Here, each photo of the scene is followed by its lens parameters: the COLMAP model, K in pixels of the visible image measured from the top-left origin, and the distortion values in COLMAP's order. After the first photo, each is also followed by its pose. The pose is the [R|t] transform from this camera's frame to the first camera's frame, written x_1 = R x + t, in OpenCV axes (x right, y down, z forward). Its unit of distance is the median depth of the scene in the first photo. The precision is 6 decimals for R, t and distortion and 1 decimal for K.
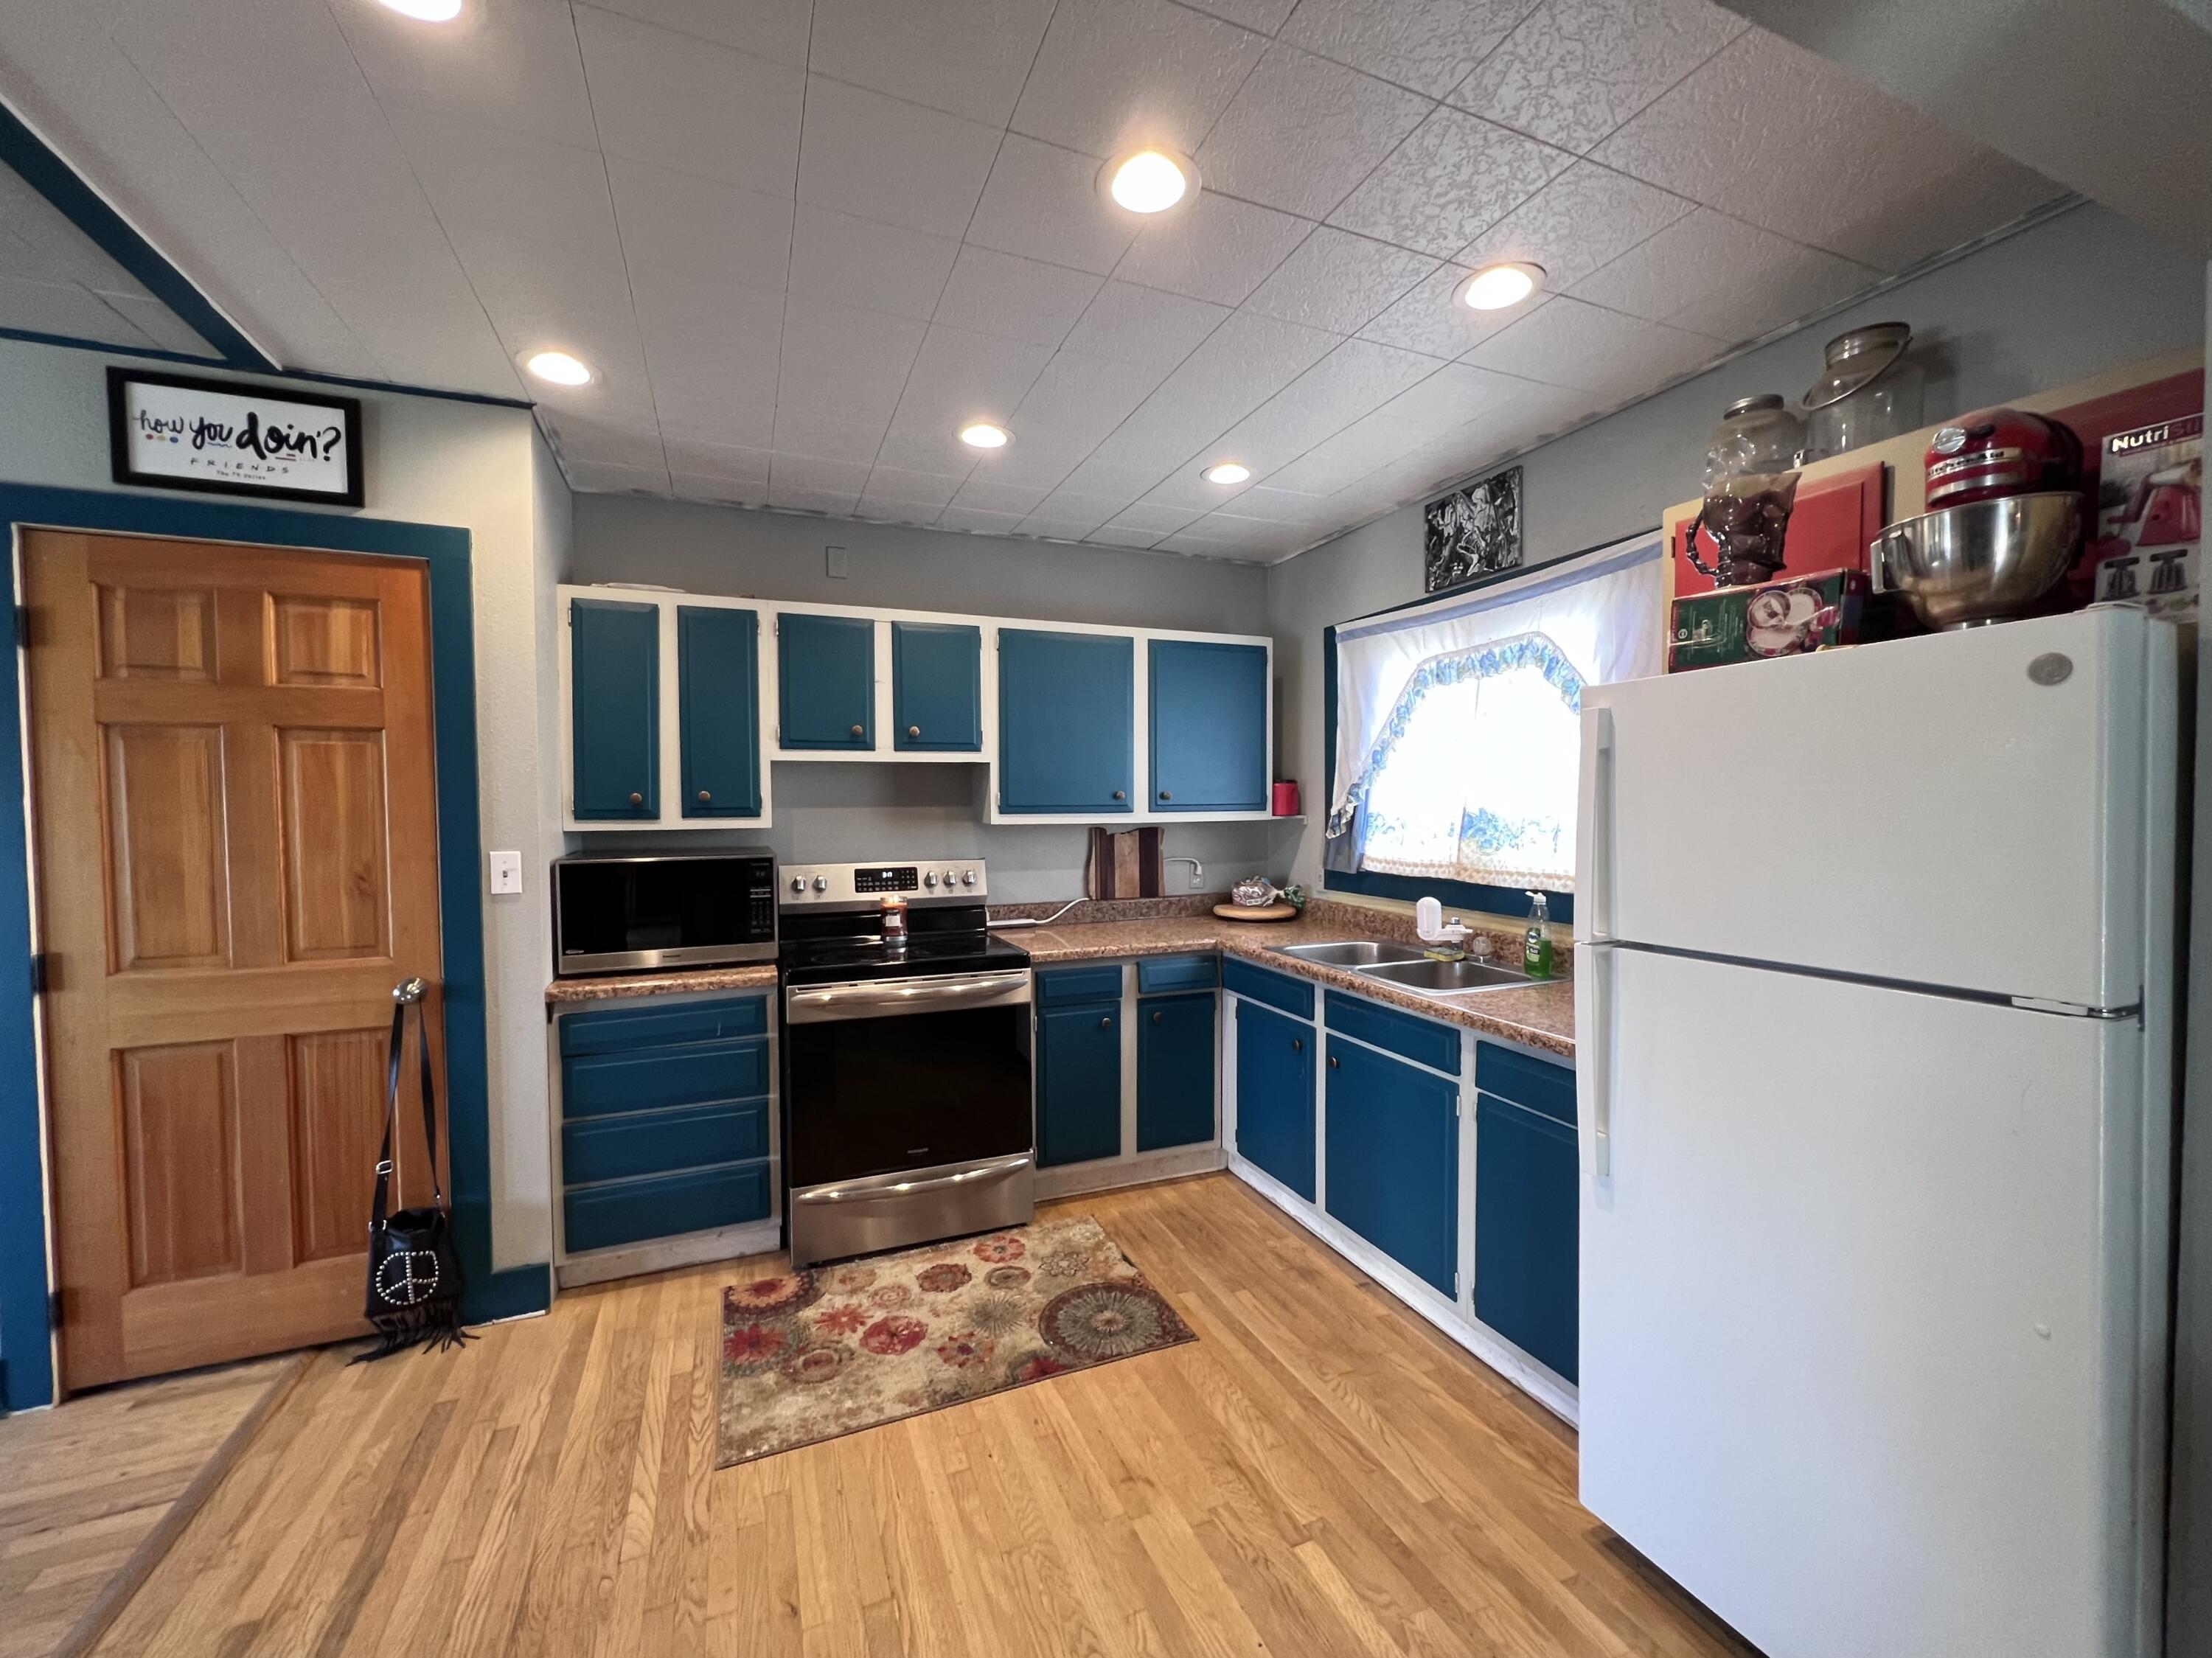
lens RADIAL K [[896.1, 0, 1102.3], [0, 896.1, 829.5], [0, 0, 1]] dist [-0.000021, 0.000329]
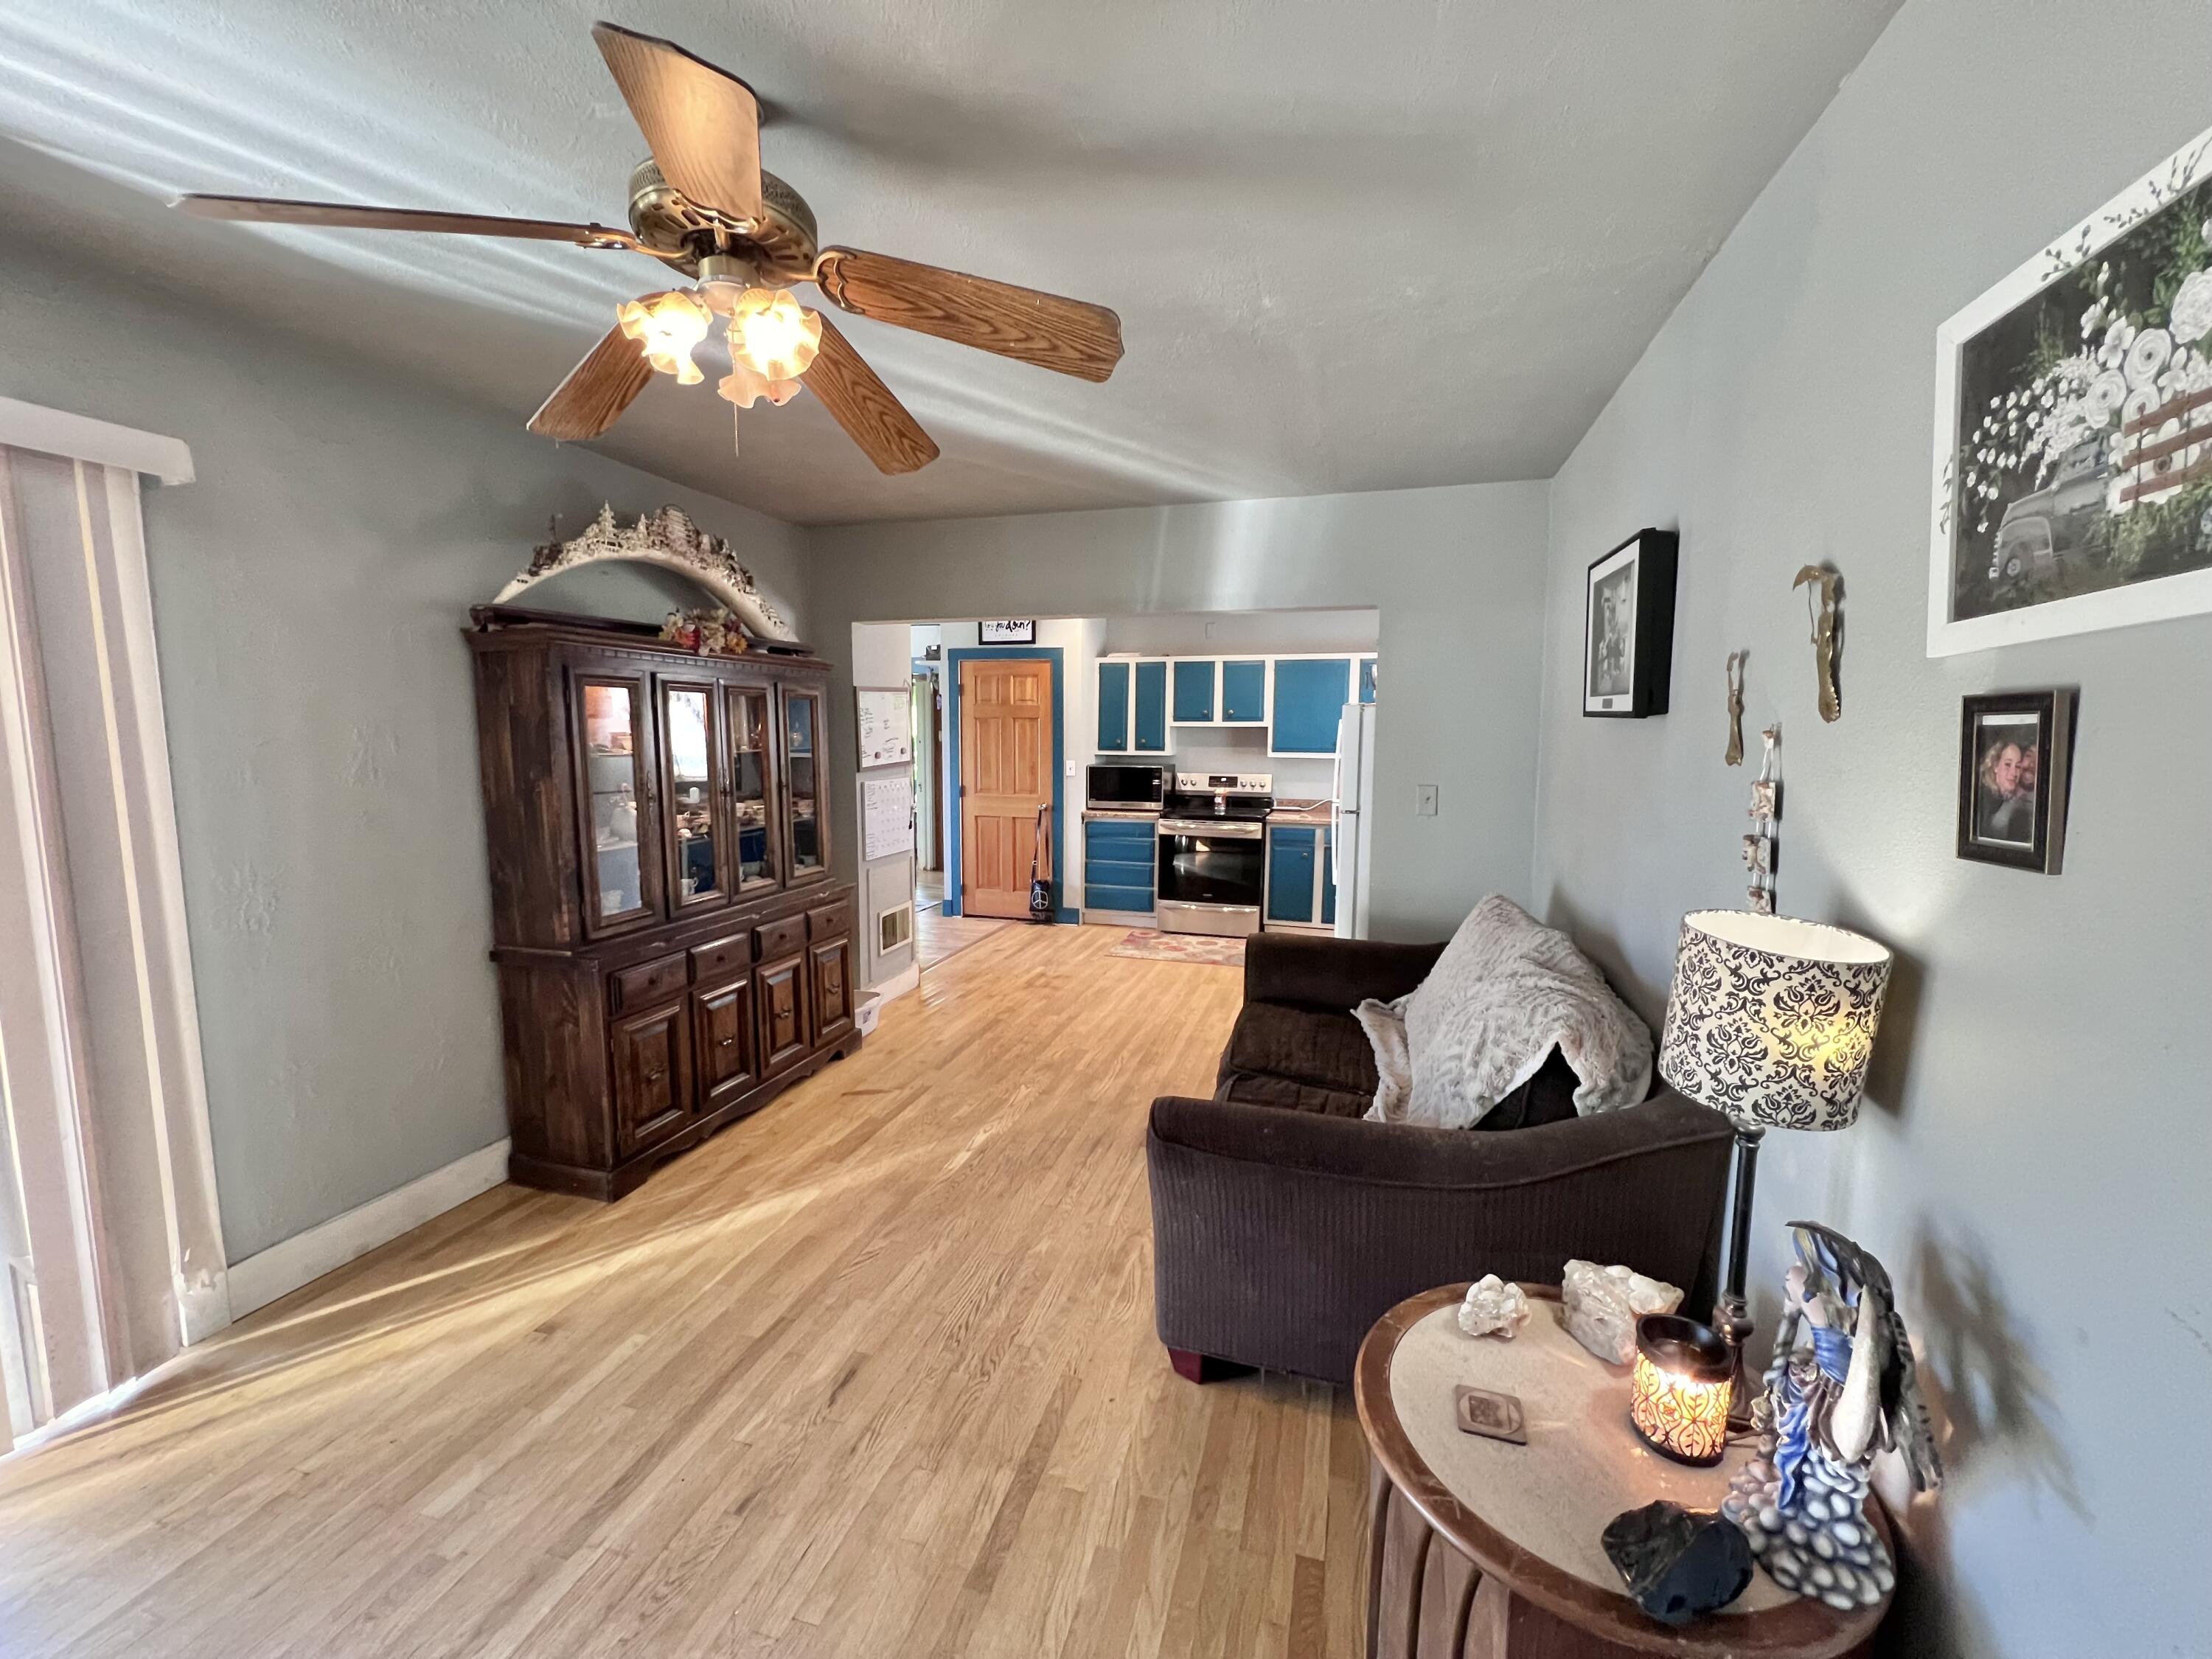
lens RADIAL K [[879.4, 0, 1098.7], [0, 879.4, 831.7], [0, 0, 1]] dist [-0.000881, -0.000160]
pose [[0.778871, 0.081688, -0.621842, 1.170107], [-0.033005, 0.995446, 0.089426, -0.003692], [0.626315, -0.049128, 0.778020, -1.137995]]
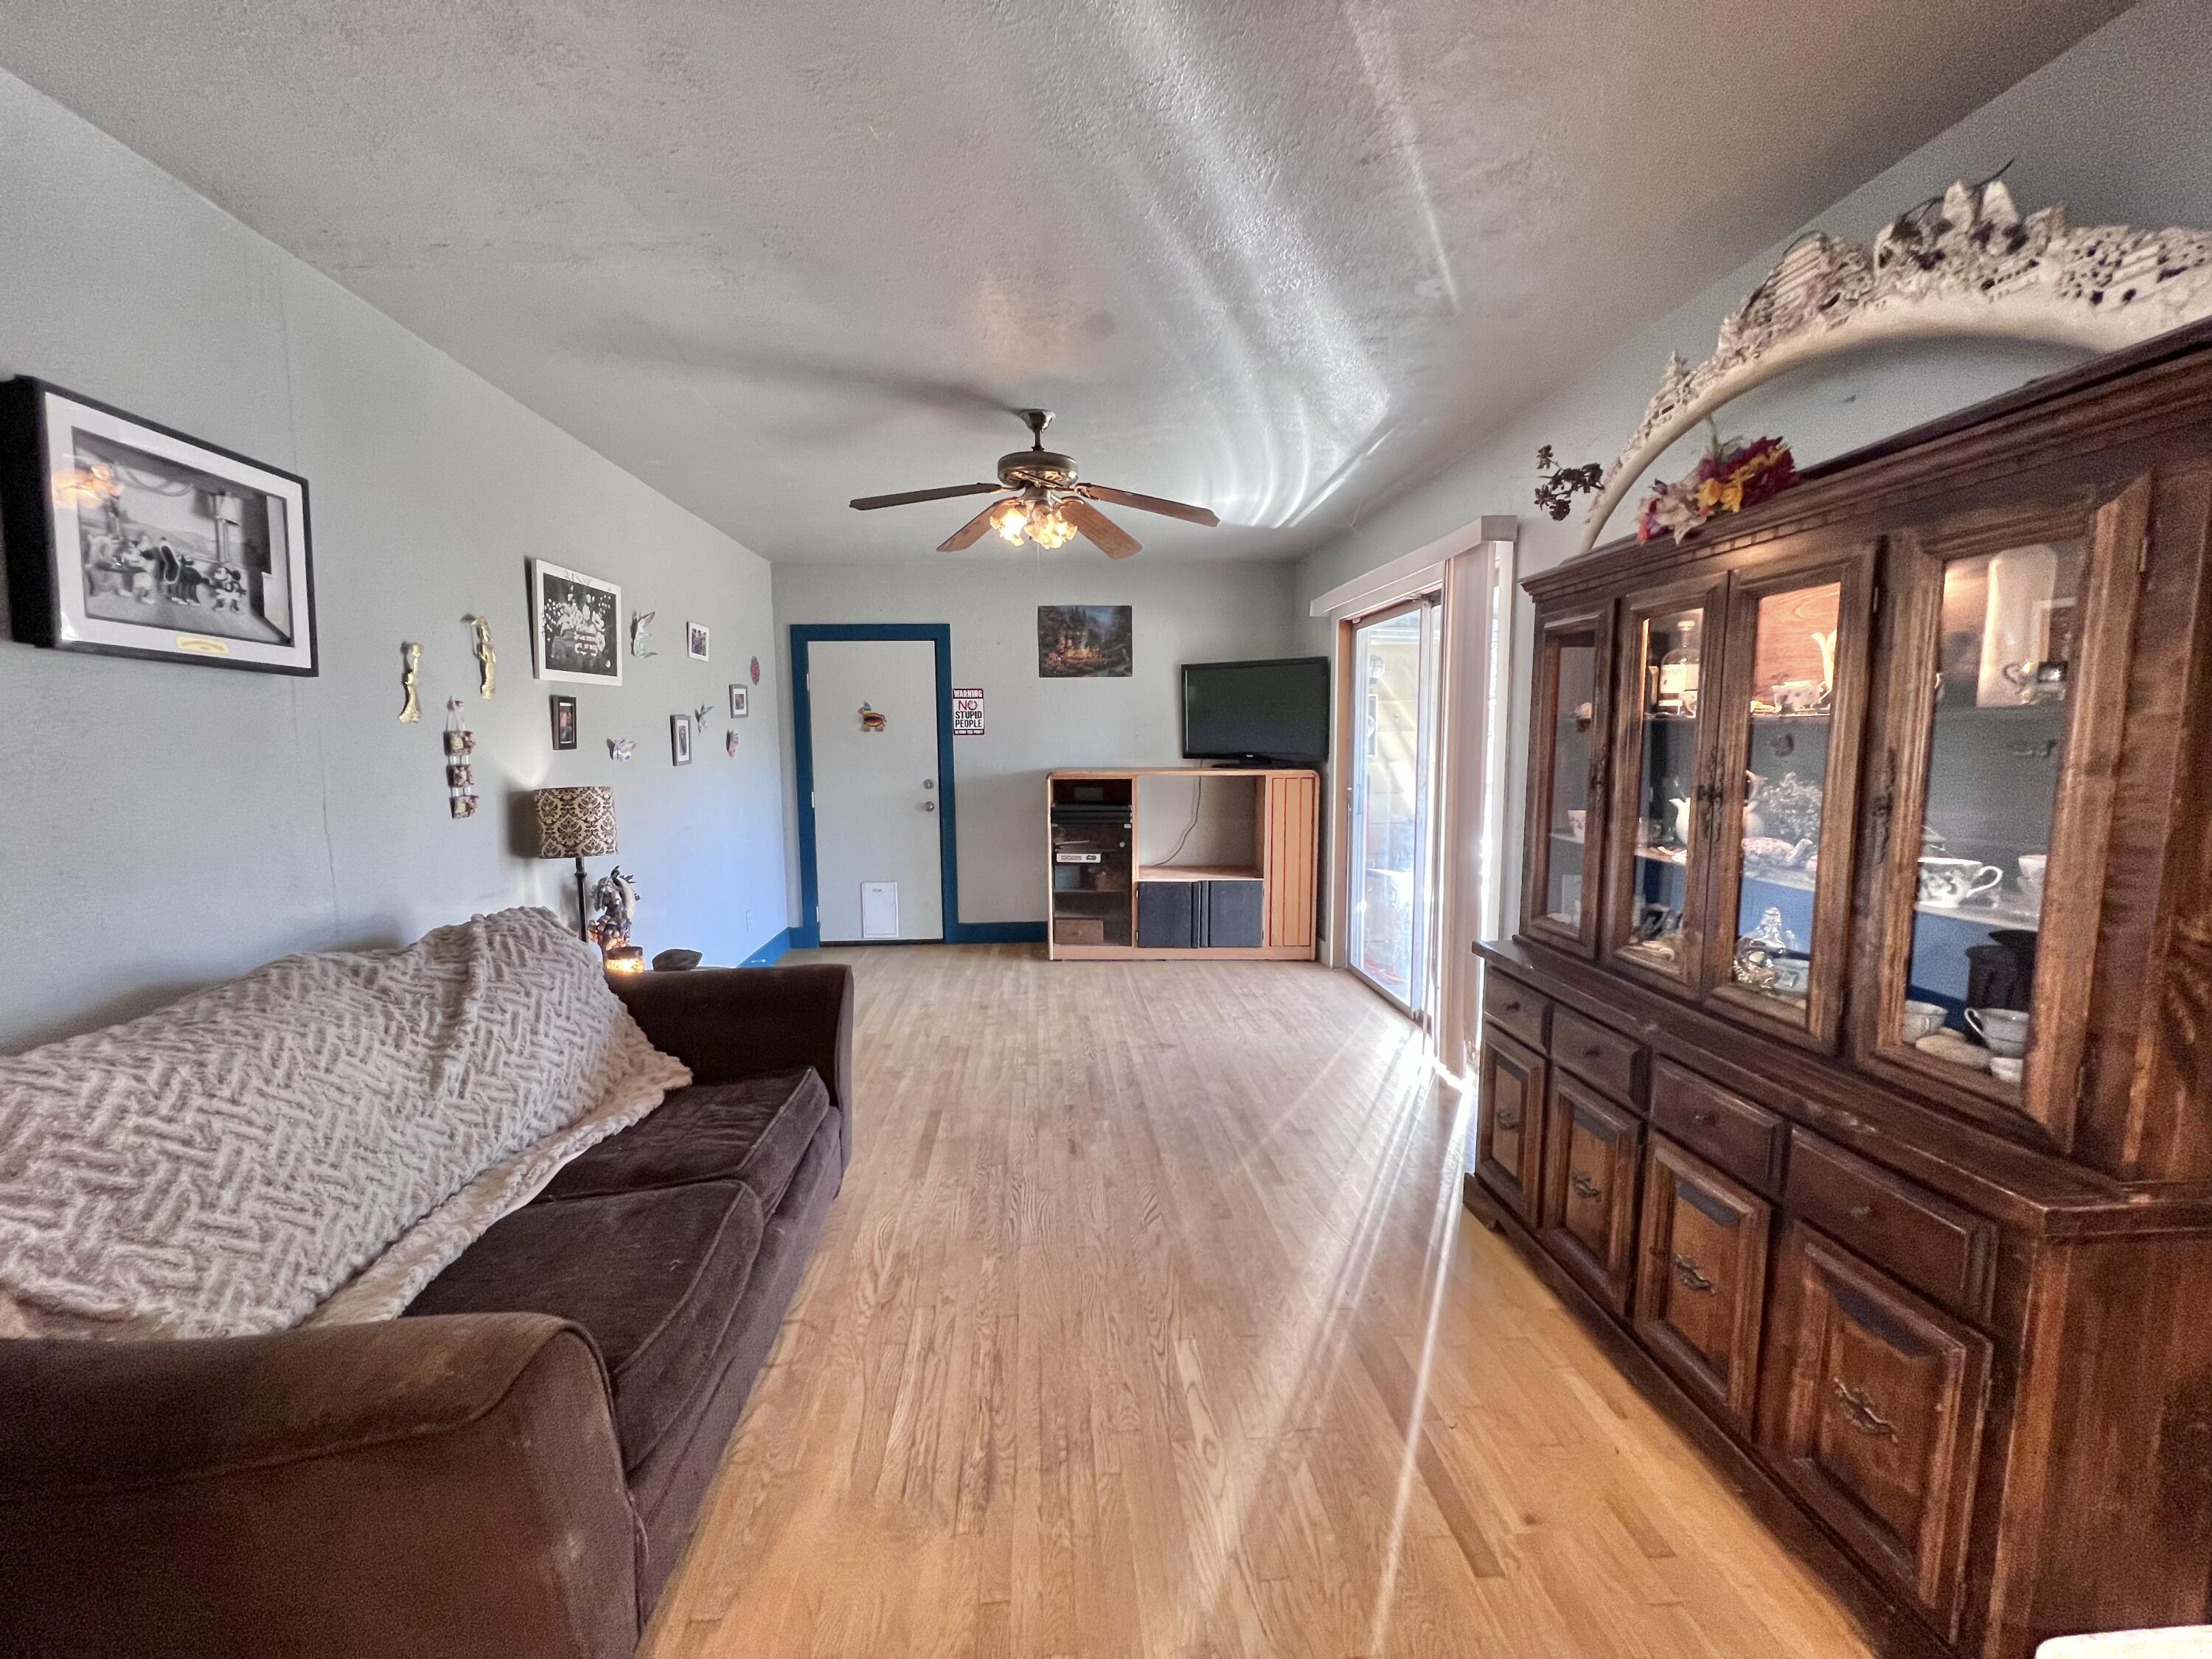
lens RADIAL K [[879.4, 0, 1098.7], [0, 879.4, 831.7], [0, 0, 1]] dist [-0.000881, -0.000160]
pose [[-0.949800, -0.012008, 0.312626, 0.080503], [0.032061, 0.990266, 0.135443, 0.003468], [-0.311210, 0.138667, -0.940170, 0.431955]]
